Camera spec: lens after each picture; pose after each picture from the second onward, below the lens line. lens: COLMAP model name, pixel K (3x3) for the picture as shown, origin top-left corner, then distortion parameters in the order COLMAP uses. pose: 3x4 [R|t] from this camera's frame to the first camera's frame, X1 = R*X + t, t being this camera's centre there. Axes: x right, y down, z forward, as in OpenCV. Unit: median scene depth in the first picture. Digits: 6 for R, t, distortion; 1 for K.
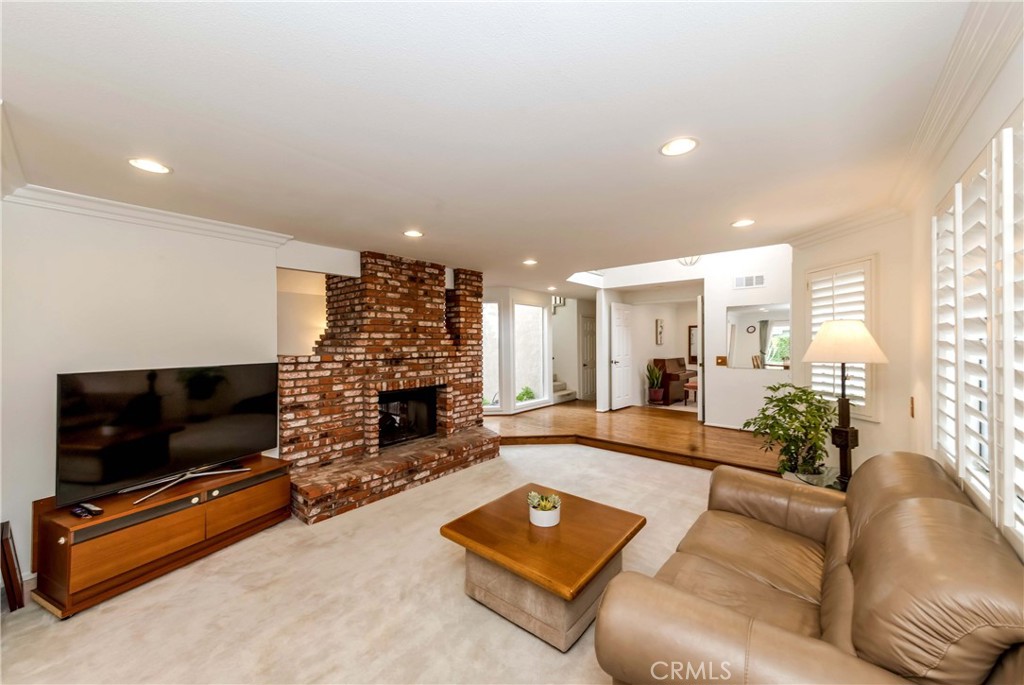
lens RADIAL K [[370.9, 0, 512.2], [0, 370.9, 340.3], [0, 0, 1]] dist [0.001553, -0.000030]
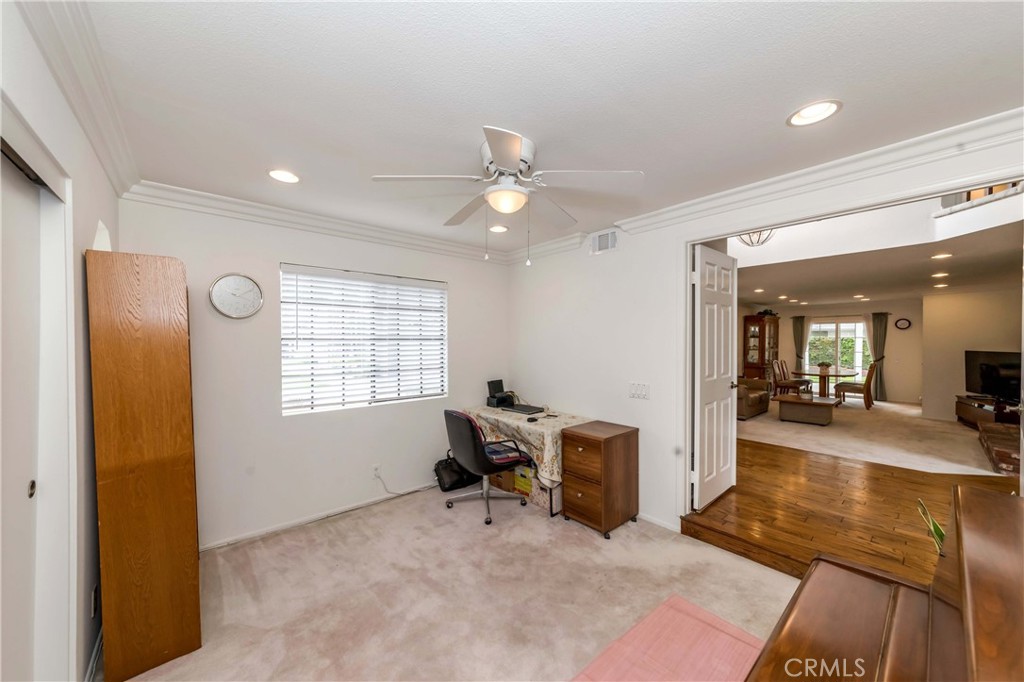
lens RADIAL K [[367.6, 0, 498.0], [0, 367.6, 343.6], [0, 0, 1]] dist [-0.000015, 0.000067]
pose [[-0.985614, 0.000541, 0.169010, 1.070771], [0.001438, 0.999986, 0.005188, 0.002889], [-0.169005, 0.005357, -0.985601, 2.256983]]
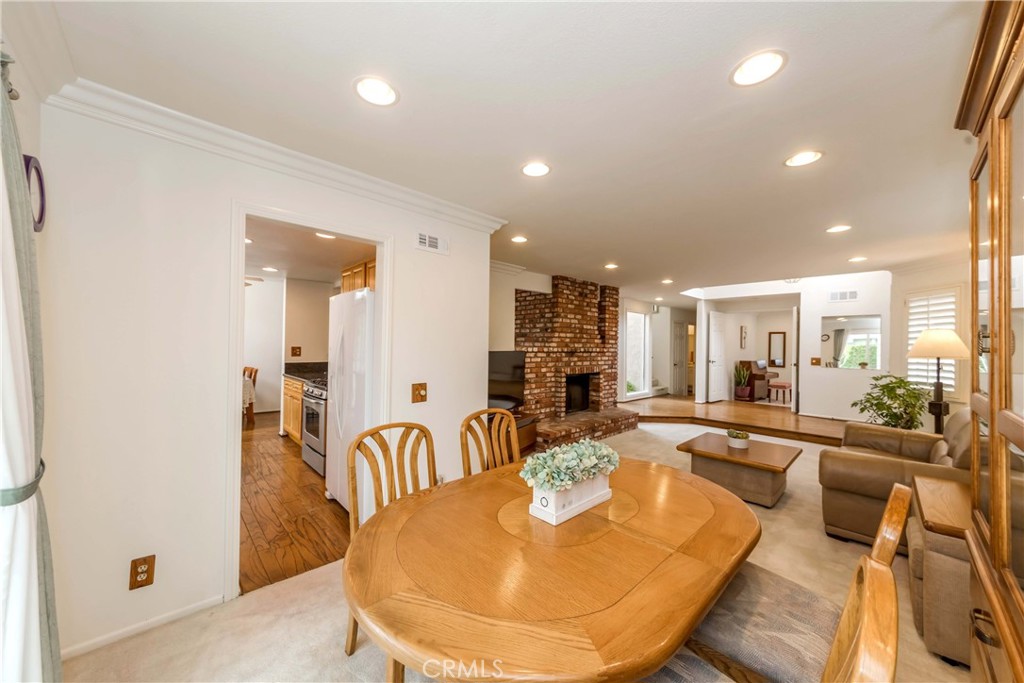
lens RADIAL K [[365.0, 0, 512.0], [0, 365.0, 341.0], [0, 0, 1]] dist [0.000490, 0.000083]
pose [[0.993623, 0.019607, -0.111034, -0.376258], [-0.020420, 0.999772, -0.006189, 0.021517], [0.110887, 0.008416, 0.993797, -0.375916]]
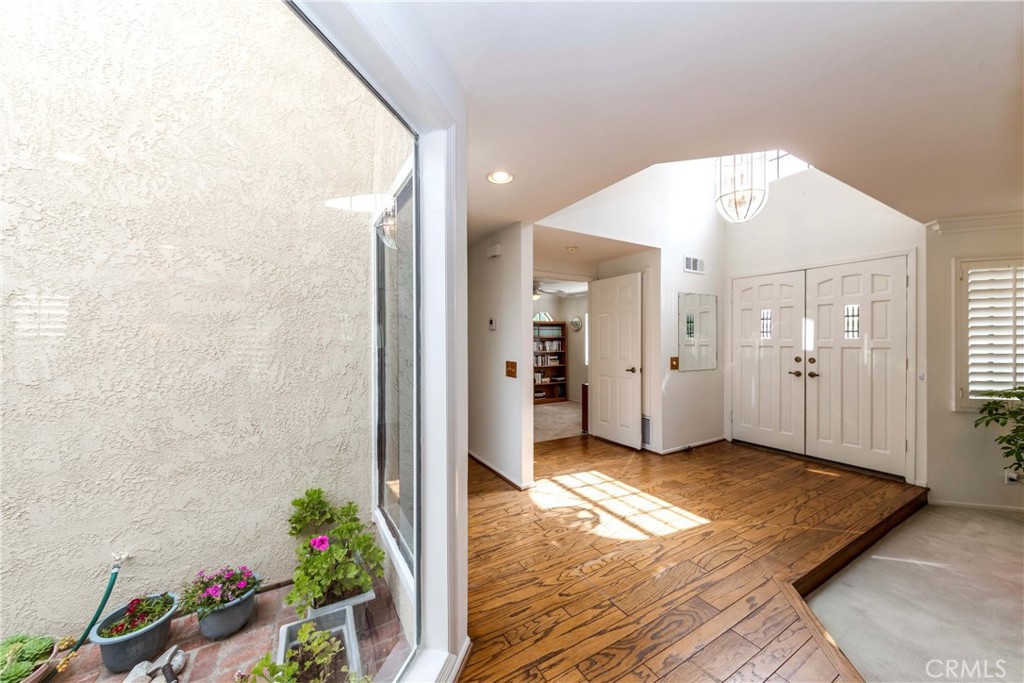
lens RADIAL K [[365.0, 0, 512.0], [0, 365.0, 341.0], [0, 0, 1]] dist [0.000490, 0.000083]
pose [[0.320068, 0.002074, 0.947392, -0.322811], [-0.004939, 0.999988, -0.000520, 0.016597], [-0.947382, -0.004512, 0.320074, 1.419889]]
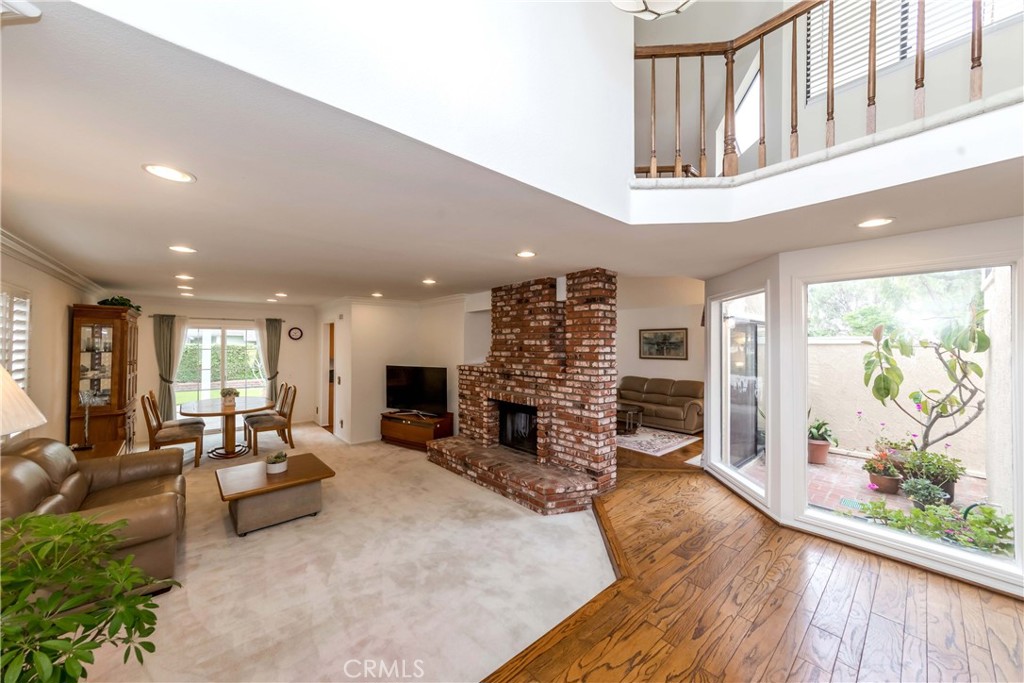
lens RADIAL K [[365.0, 0, 512.0], [0, 365.0, 341.0], [0, 0, 1]] dist [0.000490, 0.000083]
pose [[-0.142719, -0.006211, -0.989744, 0.791236], [0.000436, 0.999980, -0.006338, -0.044483], [0.989763, -0.001336, -0.142714, 1.150071]]
